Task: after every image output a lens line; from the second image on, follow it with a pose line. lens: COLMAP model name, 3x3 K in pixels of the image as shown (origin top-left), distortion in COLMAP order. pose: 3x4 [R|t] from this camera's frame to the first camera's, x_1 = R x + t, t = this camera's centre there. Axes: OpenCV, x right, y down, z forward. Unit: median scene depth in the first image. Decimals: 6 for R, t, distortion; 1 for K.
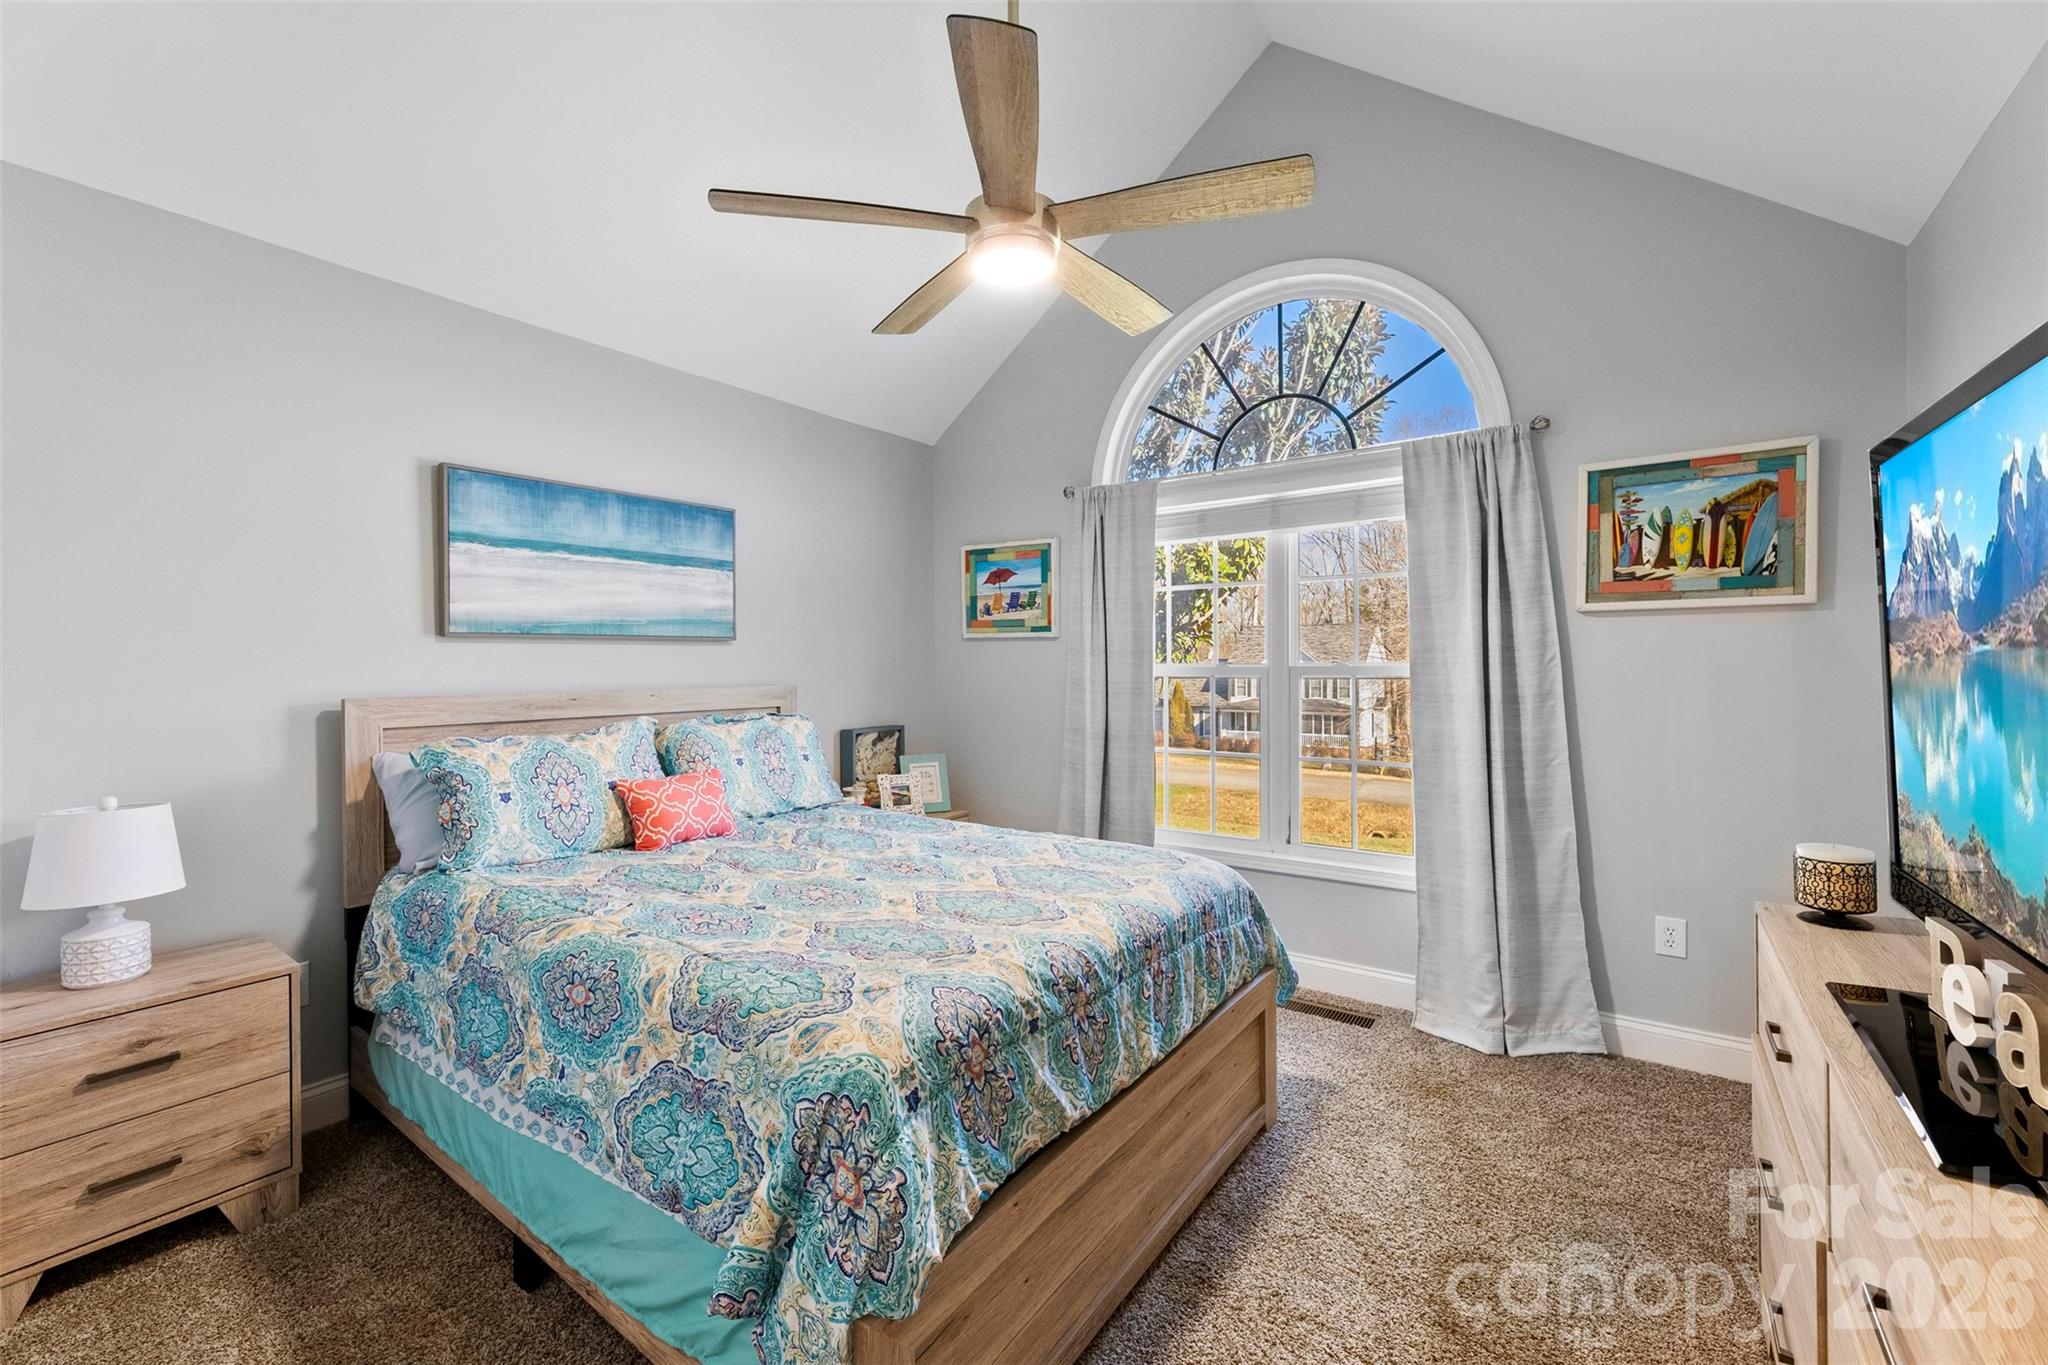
lens RADIAL K [[840.5, 0, 1026.8], [0, 840.5, 678.8], [0, 0, 1]] dist [0.001521, -0.001450]
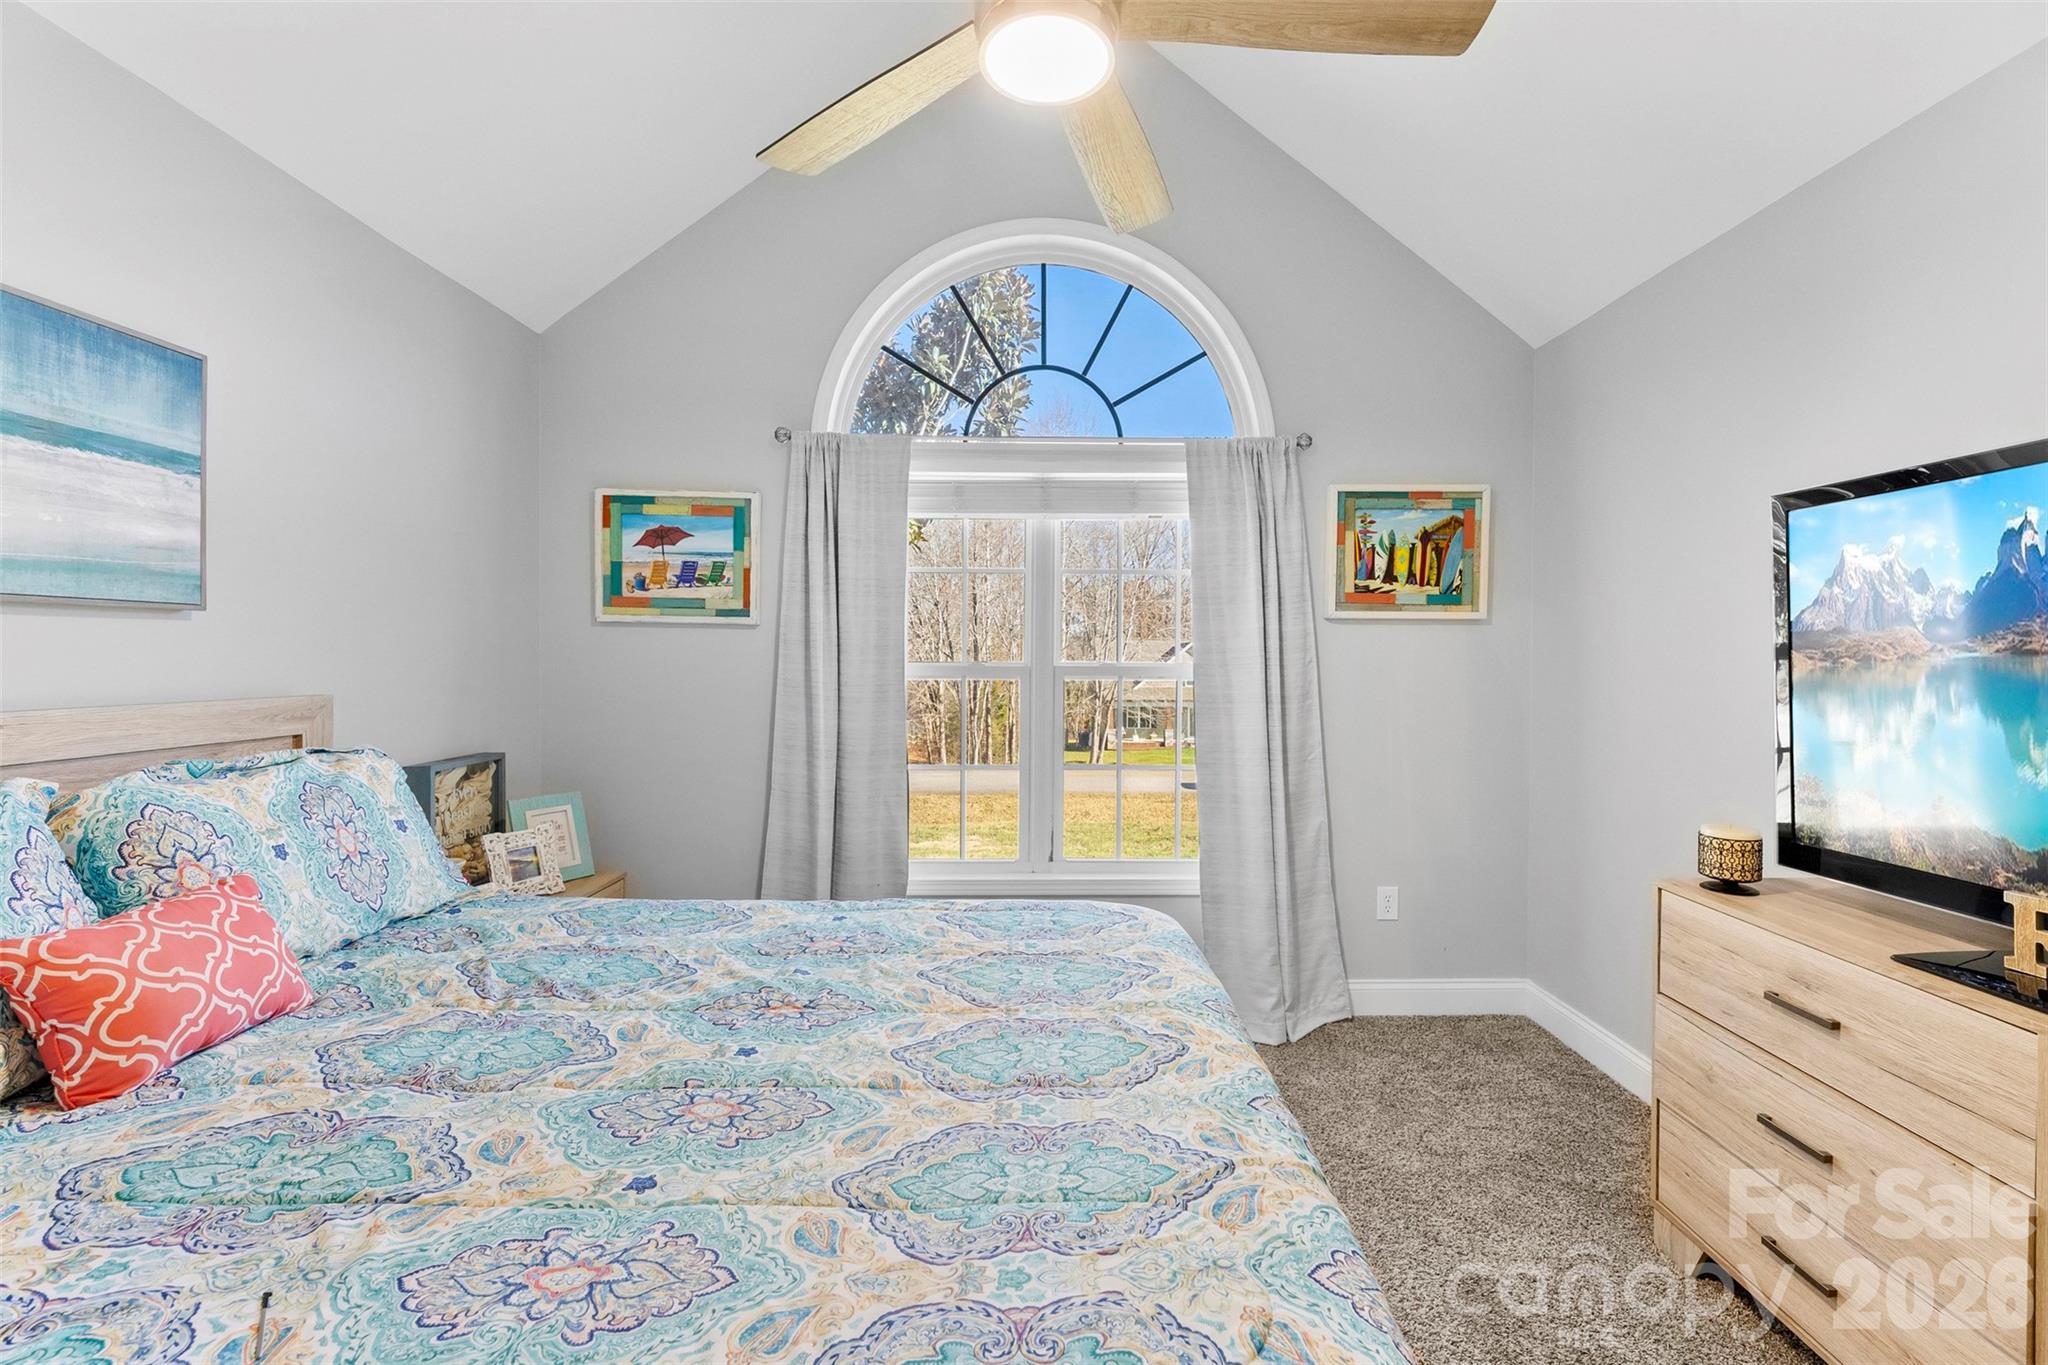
lens RADIAL K [[840.5, 0, 1045.2], [0, 840.5, 671.3], [0, 0, 1]] dist [0.001521, -0.001450]
pose [[0.804535, 0.000996, 0.593904, -0.273165], [-0.000416, 0.999999, -0.001113, -0.009381], [-0.593905, 0.000649, 0.804535, 0.321456]]
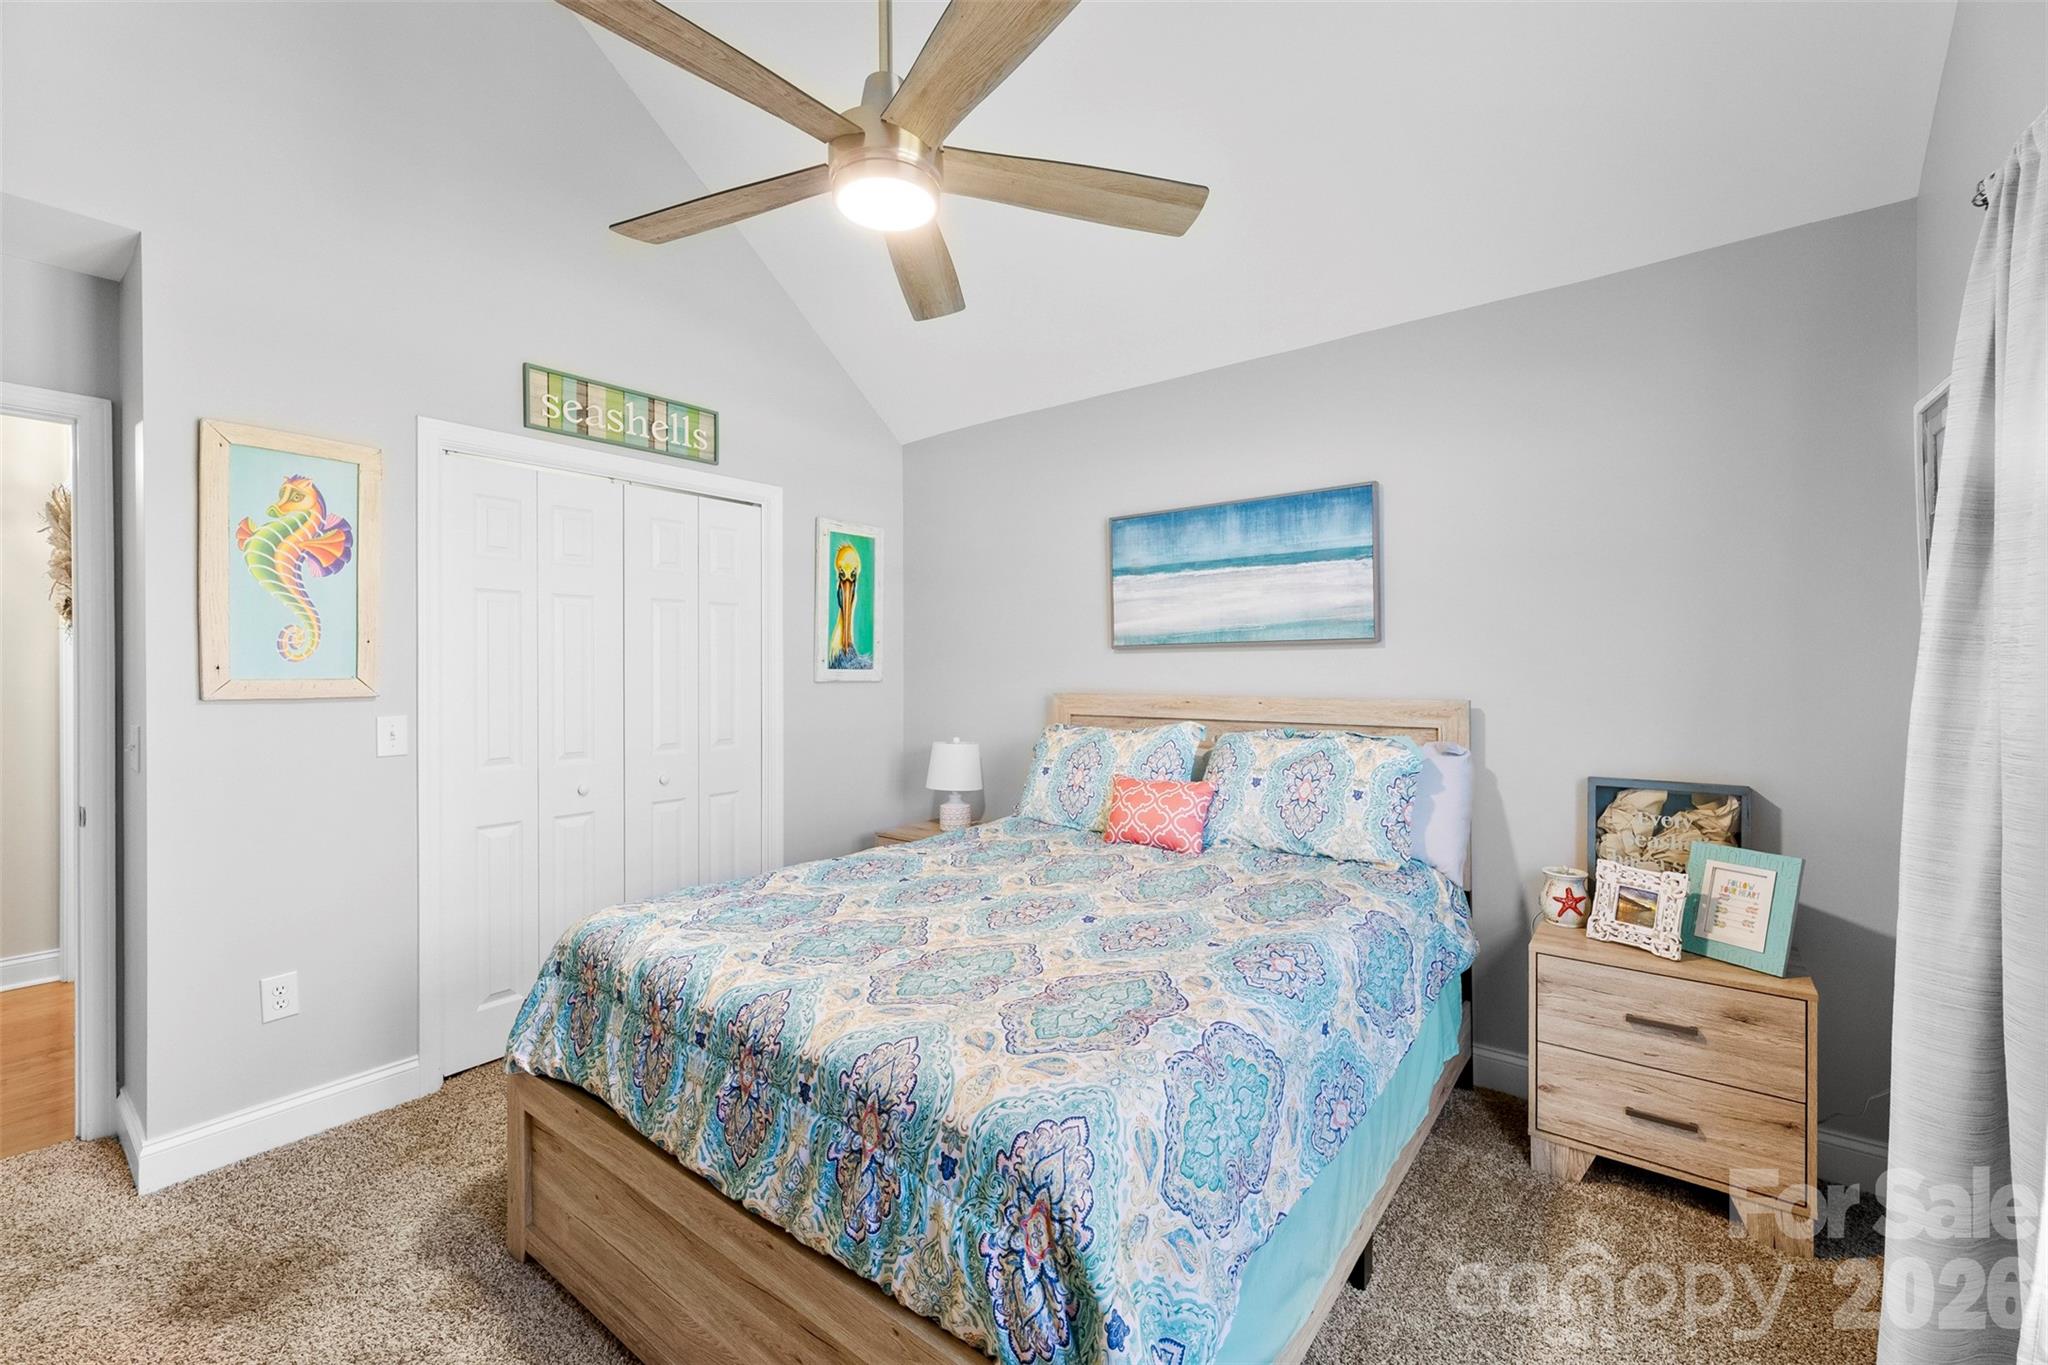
lens RADIAL K [[840.5, 0, 1010.6], [0, 840.5, 667.1], [0, 0, 1]] dist [0.001521, -0.001450]
pose [[-0.041212, -0.001939, -0.999149, 0.550380], [-0.018270, 0.999832, -0.001187, -0.015518], [0.998983, 0.018206, -0.041241, 0.781451]]
